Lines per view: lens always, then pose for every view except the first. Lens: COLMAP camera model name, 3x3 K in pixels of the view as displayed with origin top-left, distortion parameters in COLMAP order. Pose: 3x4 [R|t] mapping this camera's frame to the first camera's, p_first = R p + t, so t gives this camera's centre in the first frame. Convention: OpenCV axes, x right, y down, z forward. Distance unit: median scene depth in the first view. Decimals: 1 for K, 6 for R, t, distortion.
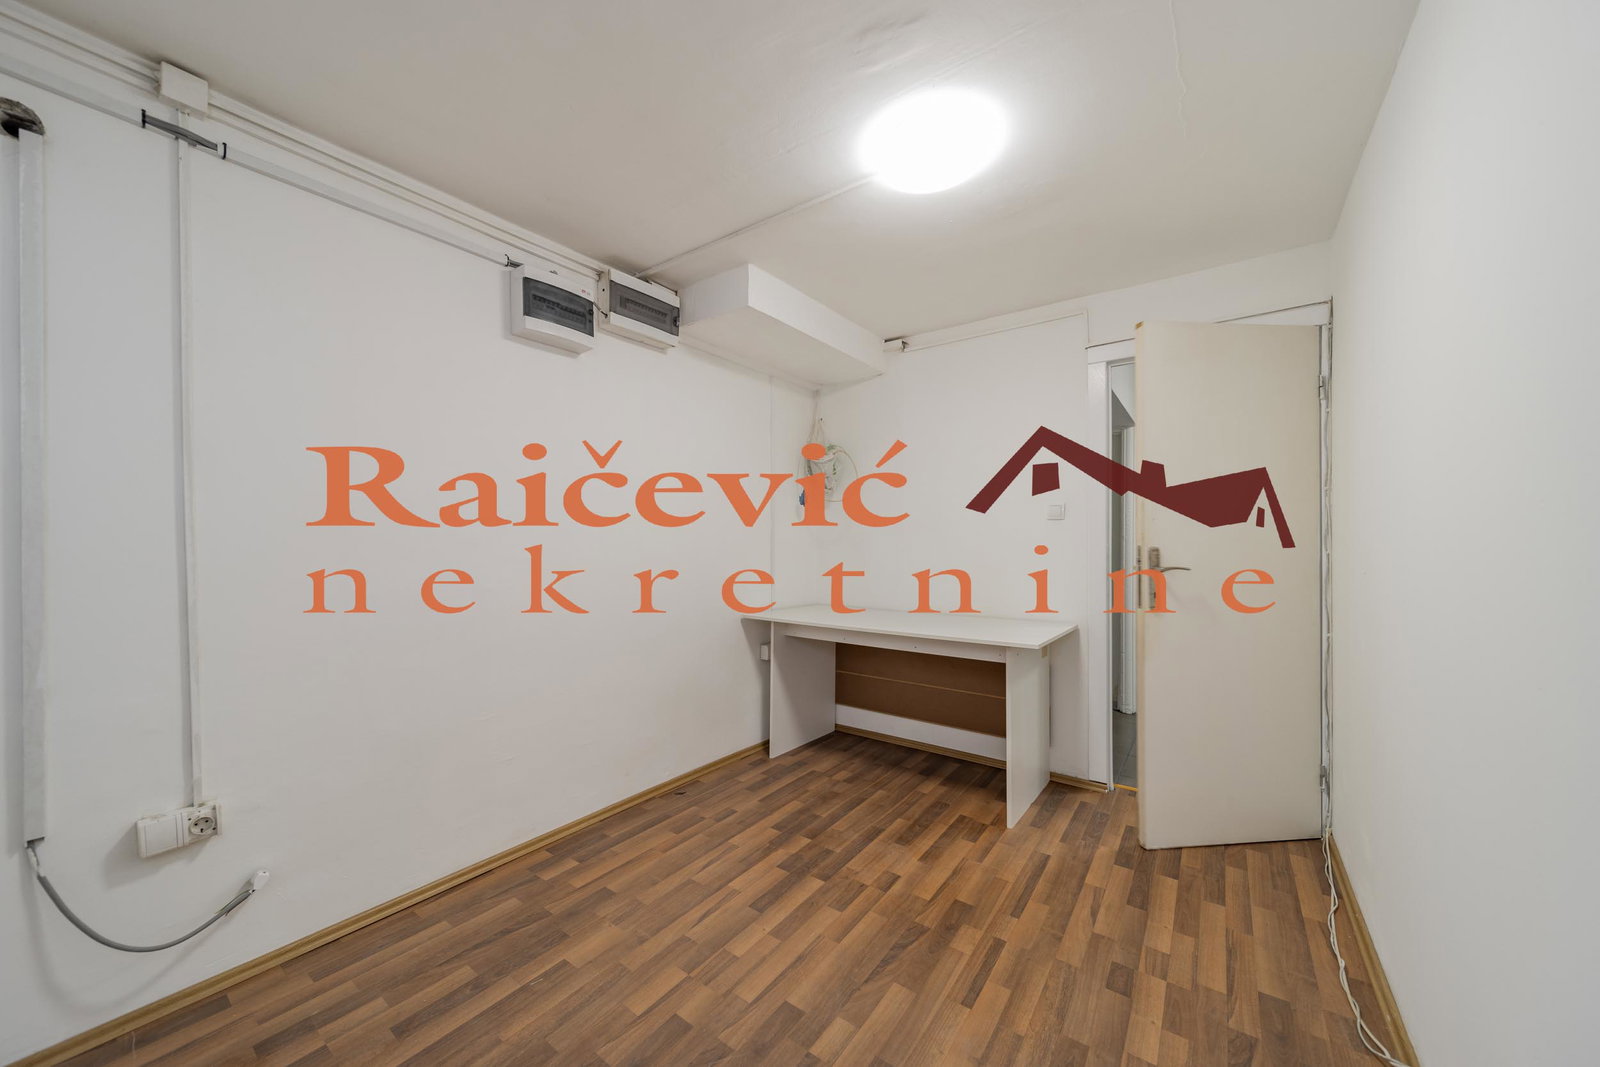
lens RADIAL K [[564.8, 0, 800.2], [0, 564.8, 538.5], [0, 0, 1]] dist [0.001534, -0.000339]
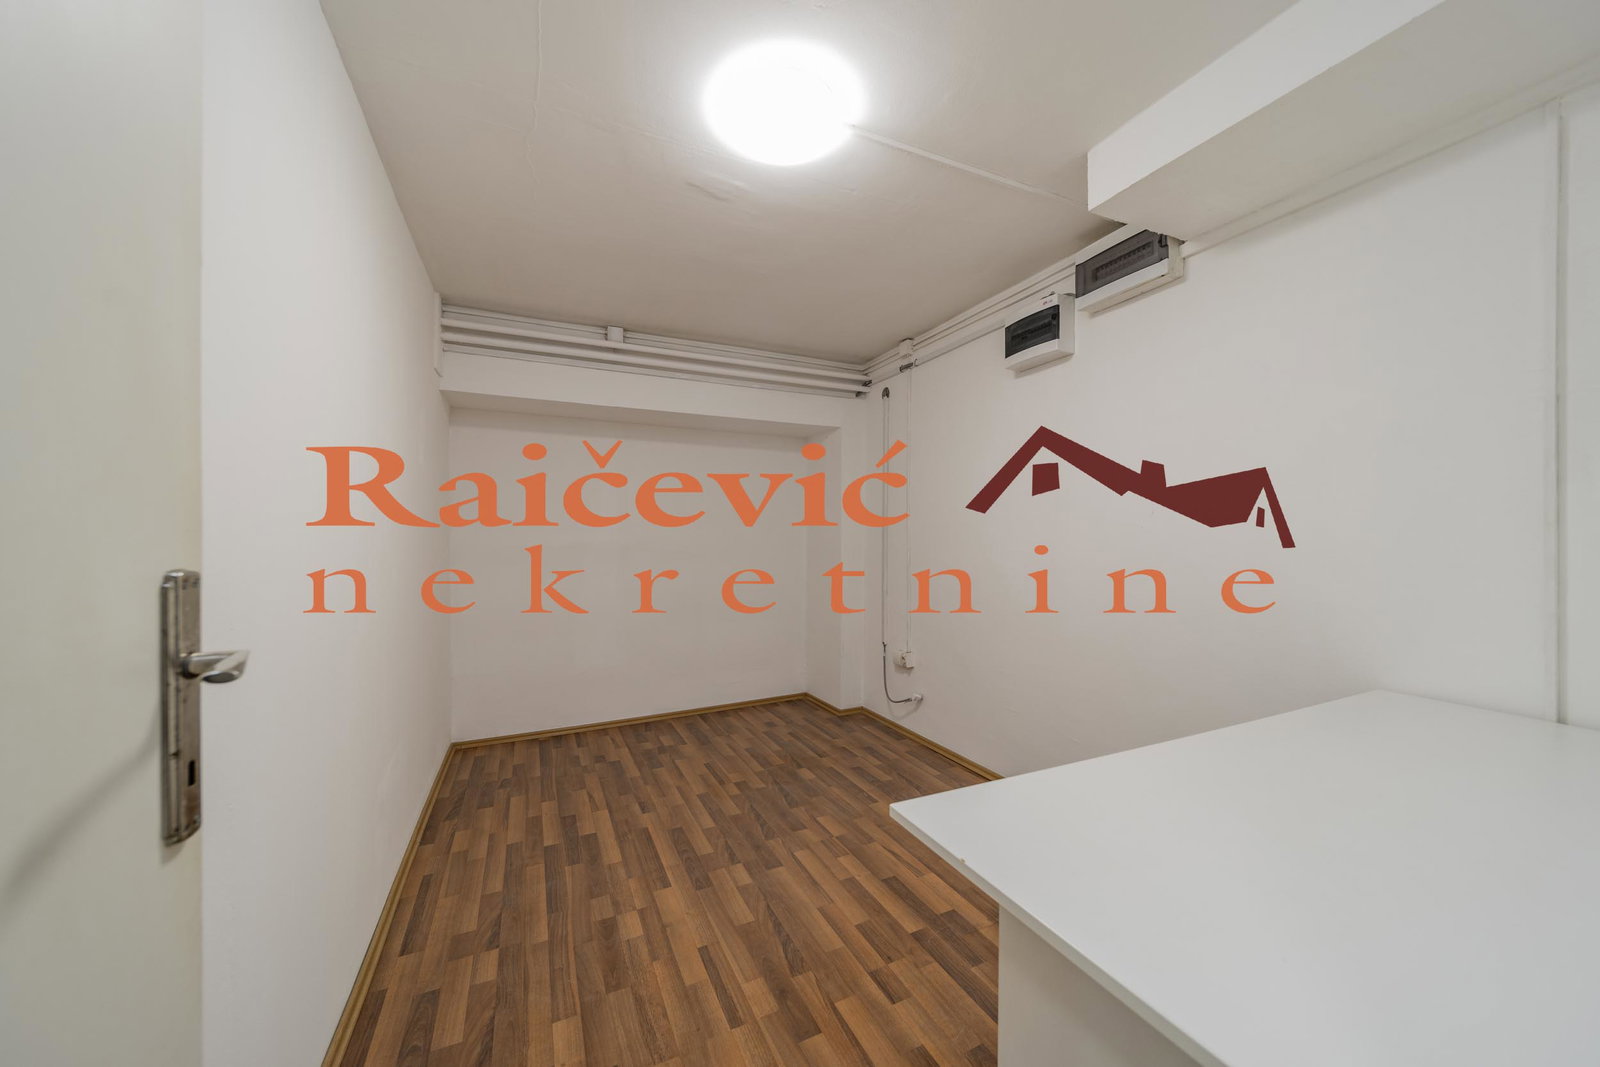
lens RADIAL K [[564.8, 0, 800.2], [0, 564.8, 538.5], [0, 0, 1]] dist [0.001534, -0.000339]
pose [[-0.466344, 0.002806, -0.884599, 1.144703], [0.006583, 0.999978, -0.000298, -0.001114], [0.884579, -0.005962, -0.466352, 1.618993]]
